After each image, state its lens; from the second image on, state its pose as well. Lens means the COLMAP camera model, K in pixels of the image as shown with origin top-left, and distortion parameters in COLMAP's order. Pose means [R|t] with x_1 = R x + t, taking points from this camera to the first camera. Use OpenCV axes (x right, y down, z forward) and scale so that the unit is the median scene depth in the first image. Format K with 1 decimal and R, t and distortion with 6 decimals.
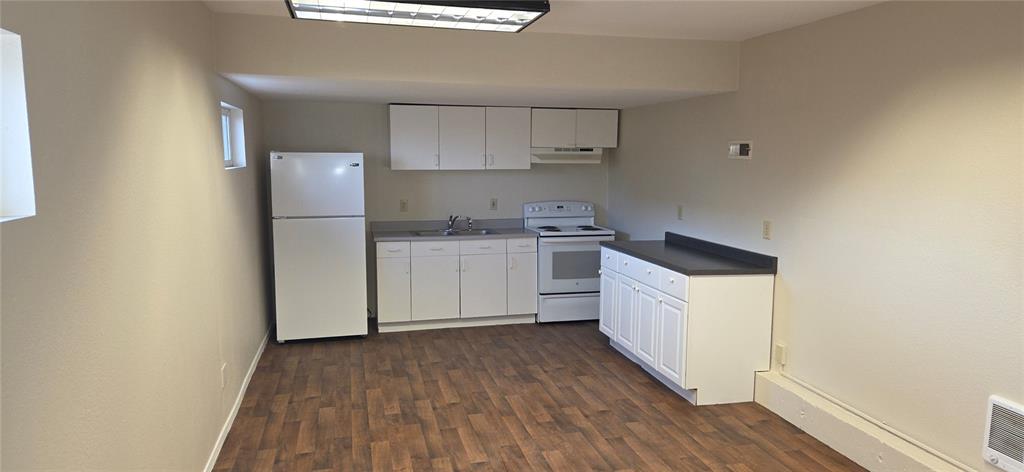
lens RADIAL K [[681.1, 0, 512.0], [0, 681.1, 236.0], [0, 0, 1]] dist [0.042337, -0.001731]
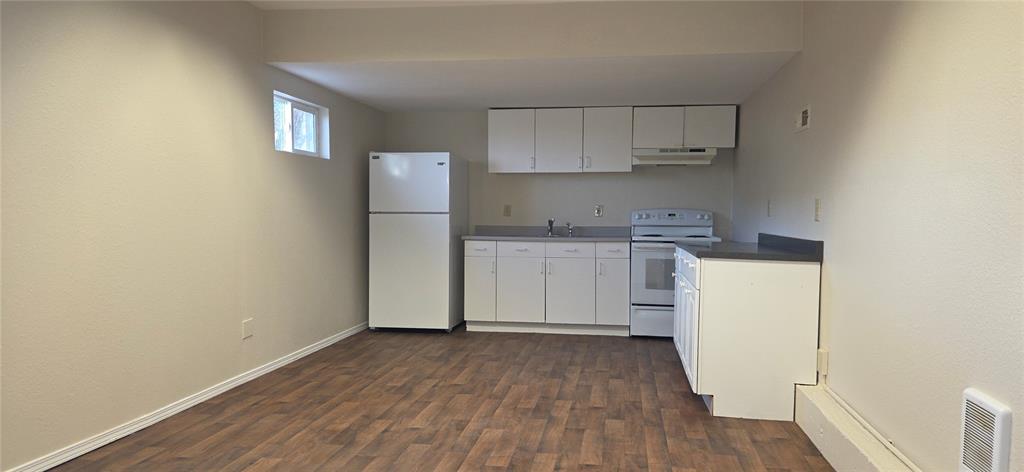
lens RADIAL K [[682.4, 0, 514.4], [0, 682.4, 243.0], [0, 0, 1]] dist [0.052434, -0.001663]
pose [[0.921939, 0.021286, -0.386749, 0.275756], [-0.050409, 0.996591, -0.065315, 0.078286], [0.384040, 0.079712, 0.919869, 0.088550]]
